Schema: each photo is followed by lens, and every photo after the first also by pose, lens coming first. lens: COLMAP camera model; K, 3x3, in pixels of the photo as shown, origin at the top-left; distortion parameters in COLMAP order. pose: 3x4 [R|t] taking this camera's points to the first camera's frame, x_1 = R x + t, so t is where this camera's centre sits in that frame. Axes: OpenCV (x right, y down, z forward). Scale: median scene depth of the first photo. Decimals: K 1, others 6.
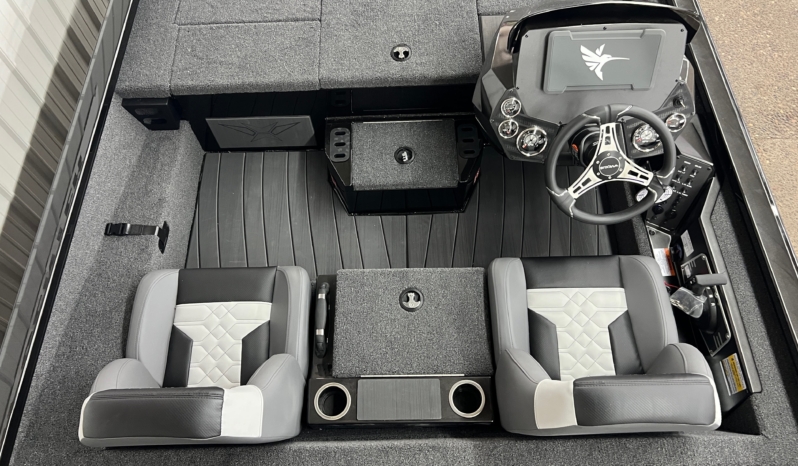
lens RADIAL K [[622.4, 0, 399.9], [0, 622.4, 236.3], [0, 0, 1]] dist [-0.000571, -0.019458]
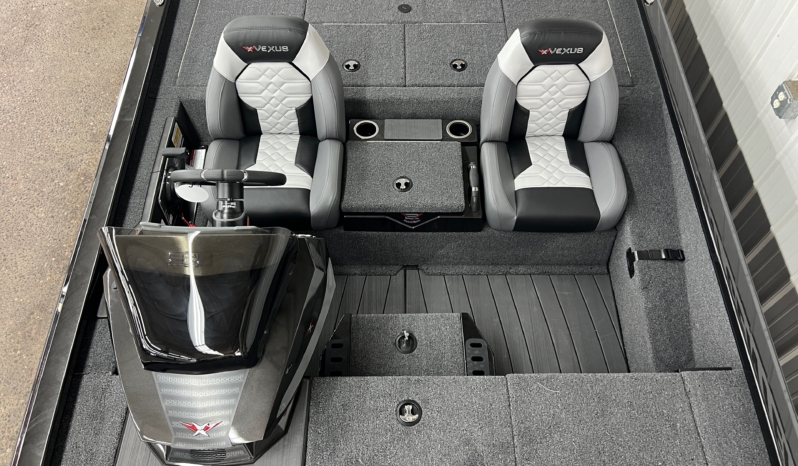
lens RADIAL K [[622.4, 0, 402.2], [0, 622.4, 233.7], [0, 0, 1]] dist [-0.000571, -0.019458]
pose [[-0.999617, 0.001831, 0.027605, -0.014426], [0.023372, -0.477987, 0.878056, -1.042678], [0.014803, 0.878365, 0.477761, 0.483303]]
